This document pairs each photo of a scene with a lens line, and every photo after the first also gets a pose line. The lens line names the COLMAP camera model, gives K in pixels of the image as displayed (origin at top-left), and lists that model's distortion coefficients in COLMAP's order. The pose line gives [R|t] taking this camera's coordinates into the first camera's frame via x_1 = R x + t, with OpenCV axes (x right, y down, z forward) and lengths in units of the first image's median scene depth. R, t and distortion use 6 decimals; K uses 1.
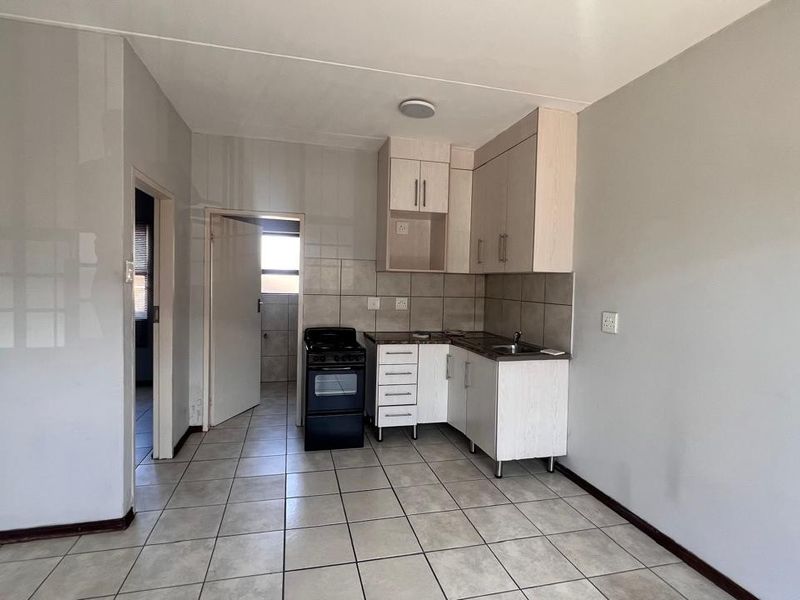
lens RADIAL K [[424.2, 0, 396.1], [0, 424.2, 298.6], [0, 0, 1]] dist [0.000615, 0.000622]
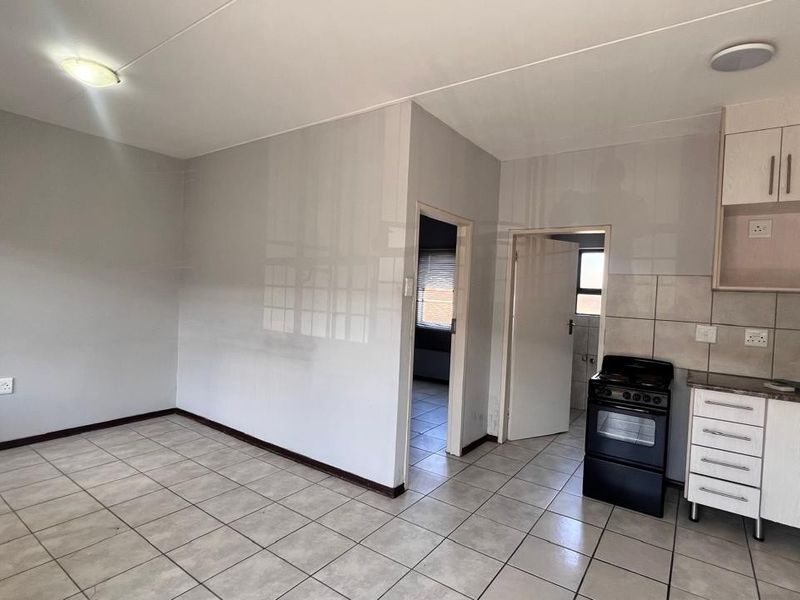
lens RADIAL K [[424.2, 0, 397.7], [0, 424.2, 300.0], [0, 0, 1]] dist [0.000615, 0.000622]
pose [[0.655255, 0.020498, -0.755129, 0.172936], [-0.059281, 0.997944, -0.024351, 0.003058], [0.753078, 0.060721, 0.655123, 0.110763]]
